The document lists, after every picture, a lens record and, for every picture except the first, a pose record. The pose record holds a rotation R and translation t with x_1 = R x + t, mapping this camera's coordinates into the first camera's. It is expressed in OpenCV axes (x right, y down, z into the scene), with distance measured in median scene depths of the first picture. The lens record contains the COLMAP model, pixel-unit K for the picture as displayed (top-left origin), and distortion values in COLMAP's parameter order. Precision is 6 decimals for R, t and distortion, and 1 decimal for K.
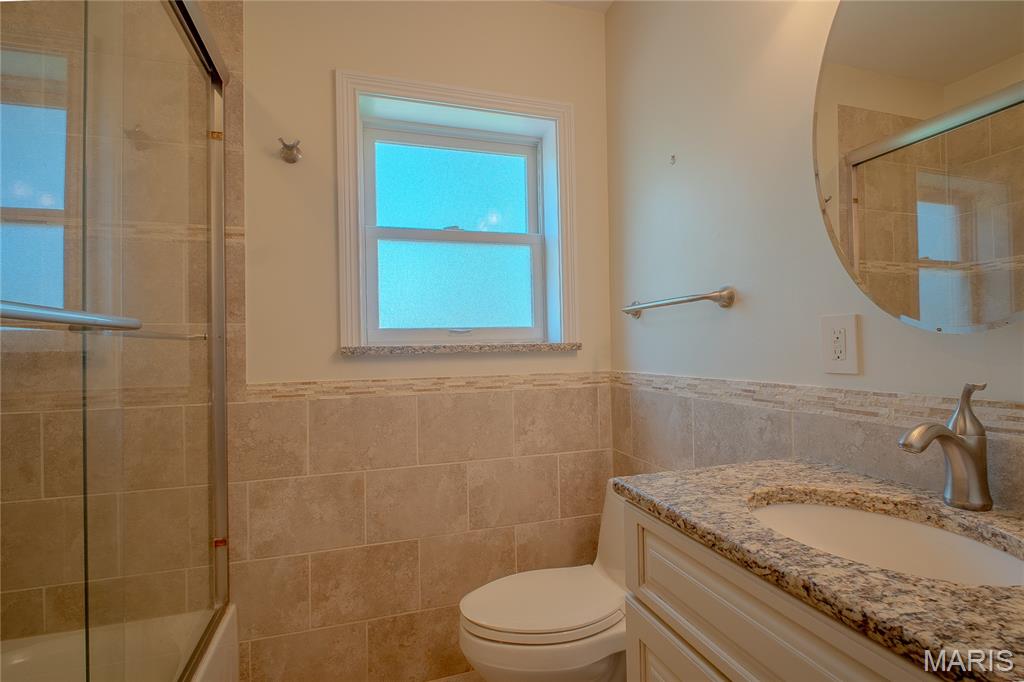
lens RADIAL K [[498.7, 0, 526.5], [0, 498.7, 338.2], [0, 0, 1]] dist [-0.004748, -0.001426]
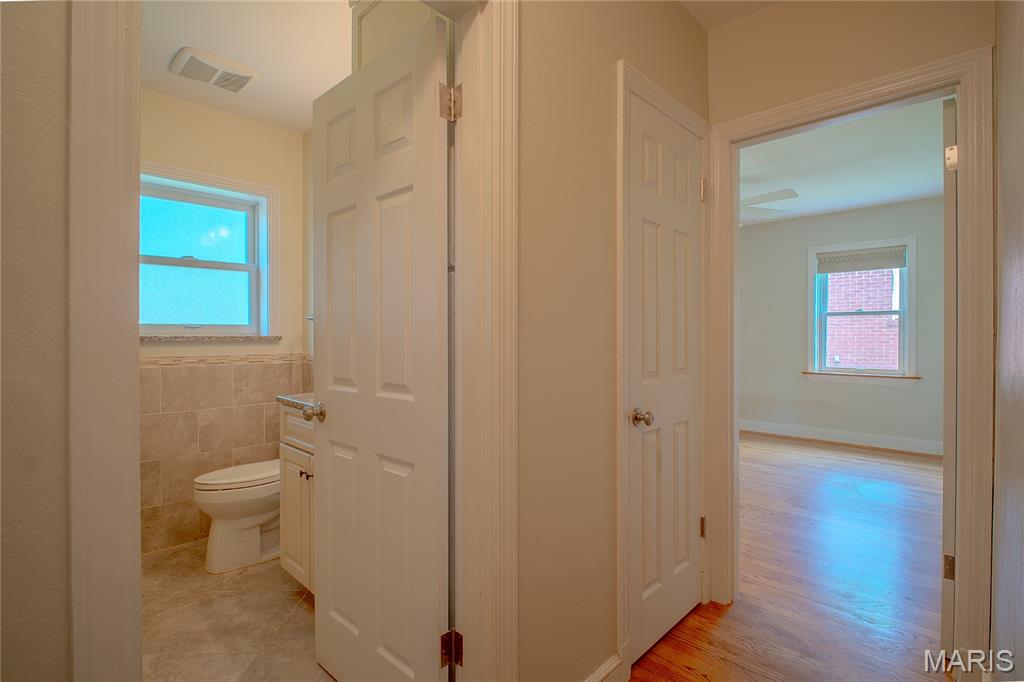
lens RADIAL K [[498.7, 0, 526.5], [0, 498.7, 338.2], [0, 0, 1]] dist [-0.004748, -0.001426]
pose [[0.883493, 0.016852, 0.468140, 0.056778], [-0.024945, 0.999627, 0.011094, -0.022412], [-0.467779, -0.021479, 0.883584, -0.849227]]
